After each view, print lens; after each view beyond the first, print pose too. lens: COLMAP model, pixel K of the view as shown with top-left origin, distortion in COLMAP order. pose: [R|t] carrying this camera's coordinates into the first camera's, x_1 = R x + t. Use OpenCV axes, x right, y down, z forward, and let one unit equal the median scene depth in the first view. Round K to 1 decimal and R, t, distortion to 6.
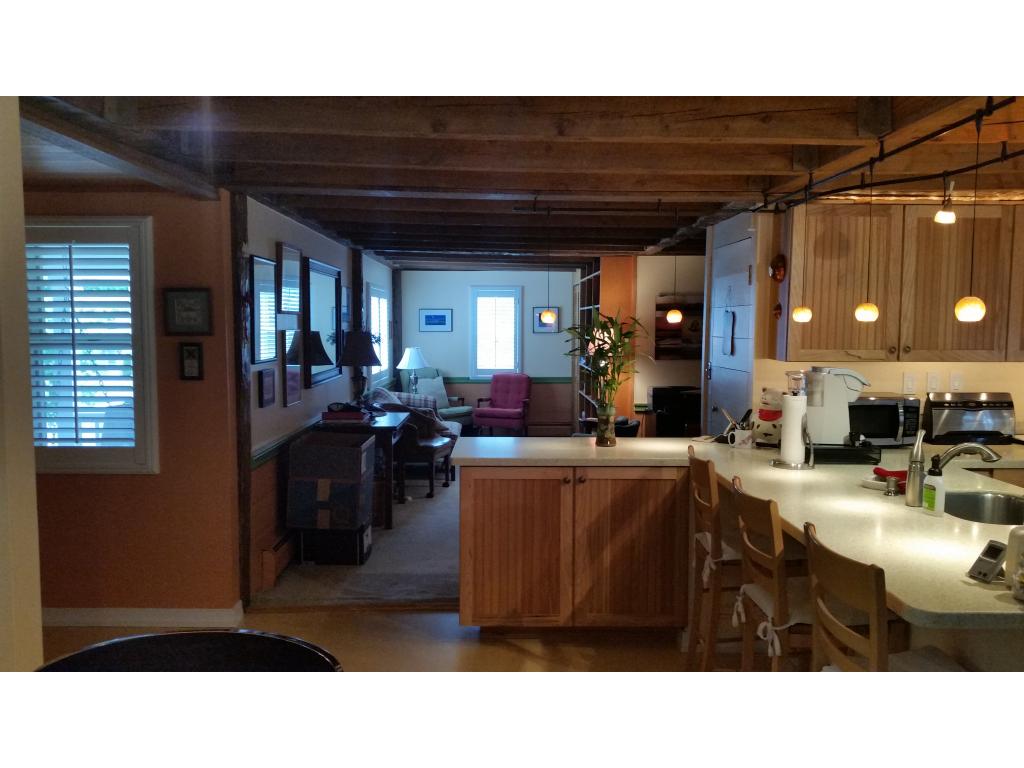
lens RADIAL K [[826.2, 0, 512.0], [0, 826.2, 384.0], [0, 0, 1]] dist [0.172521, -0.392502]
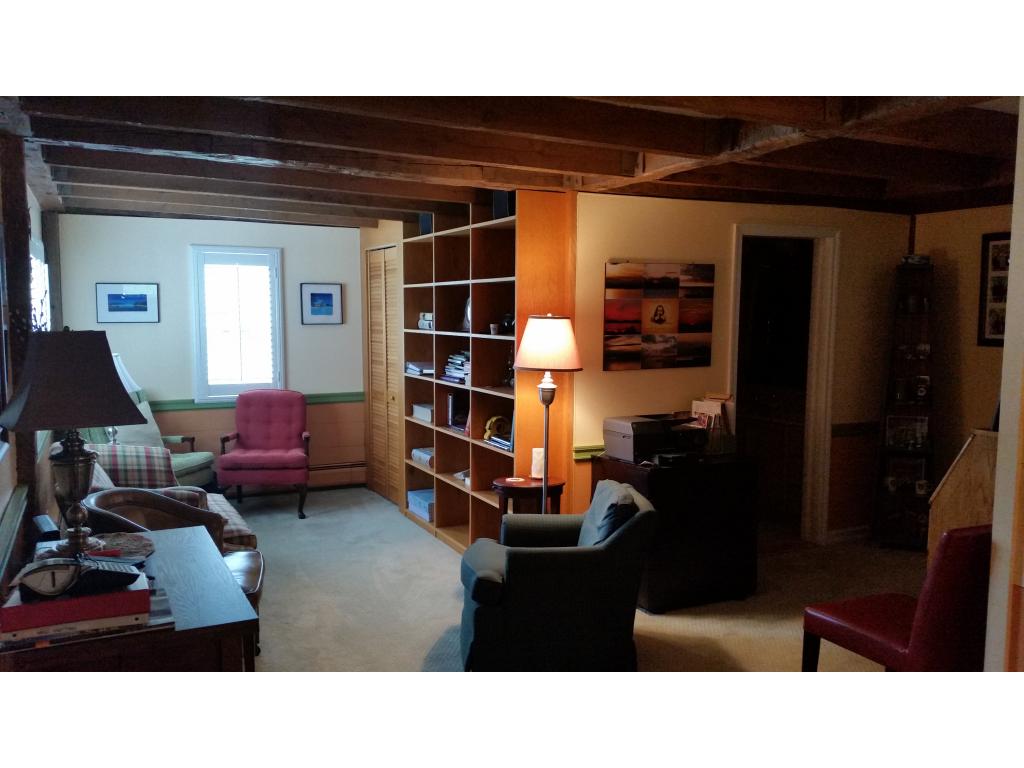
lens RADIAL K [[826.2, 0, 512.0], [0, 826.2, 384.0], [0, 0, 1]] dist [0.172521, -0.392502]
pose [[0.902364, -0.039752, 0.429137, -0.105258], [0.032107, 0.999171, 0.025043, -0.027414], [-0.429777, -0.008819, 0.902892, 0.364618]]
